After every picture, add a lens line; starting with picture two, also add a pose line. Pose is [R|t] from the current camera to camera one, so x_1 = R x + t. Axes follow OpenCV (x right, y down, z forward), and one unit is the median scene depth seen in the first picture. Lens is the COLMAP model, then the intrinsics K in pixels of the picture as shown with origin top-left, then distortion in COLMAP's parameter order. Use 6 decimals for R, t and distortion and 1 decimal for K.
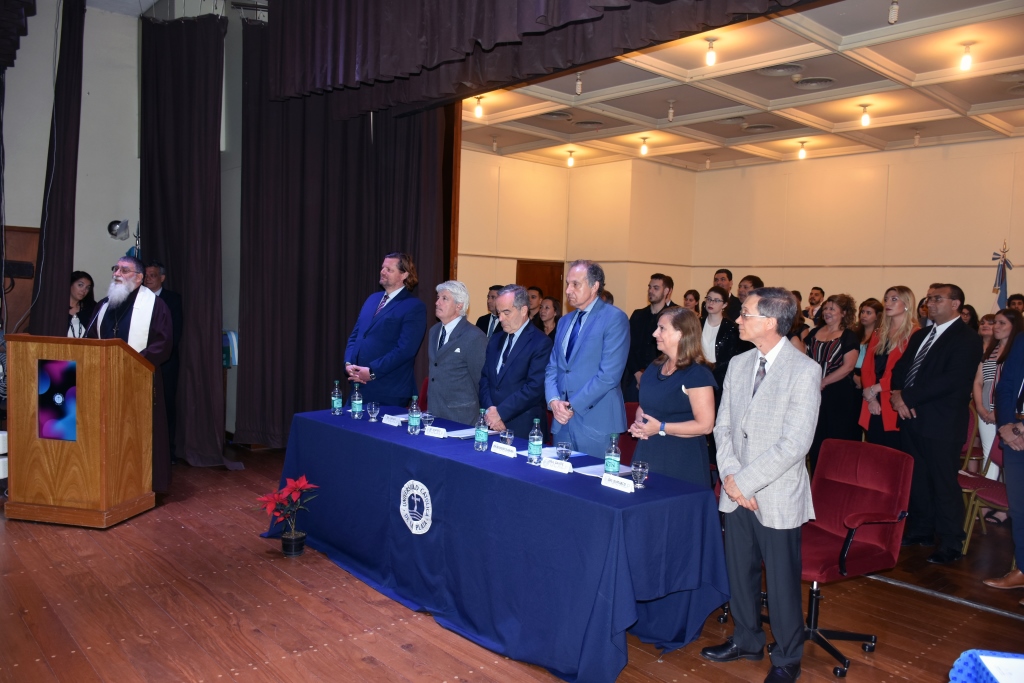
lens RADIAL K [[772.3, 0, 512.0], [0, 772.3, 341.5], [0, 0, 1]] dist [0.000004, 0.001370]
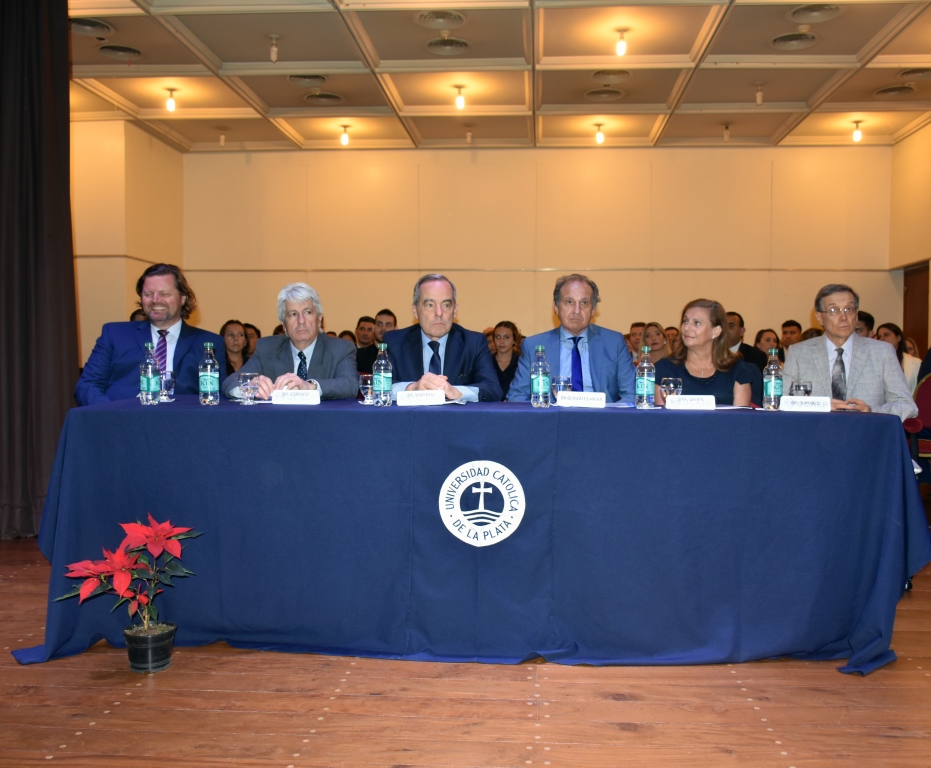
lens RADIAL K [[877.2, 0, 465.5], [0, 877.2, 384.0], [0, 0, 1]] dist [-0.002033, -0.001970]
pose [[0.712786, -0.045718, 0.699890, -0.619265], [0.062807, 0.998025, 0.001228, 0.114411], [-0.698564, 0.043083, 0.714249, 0.490391]]
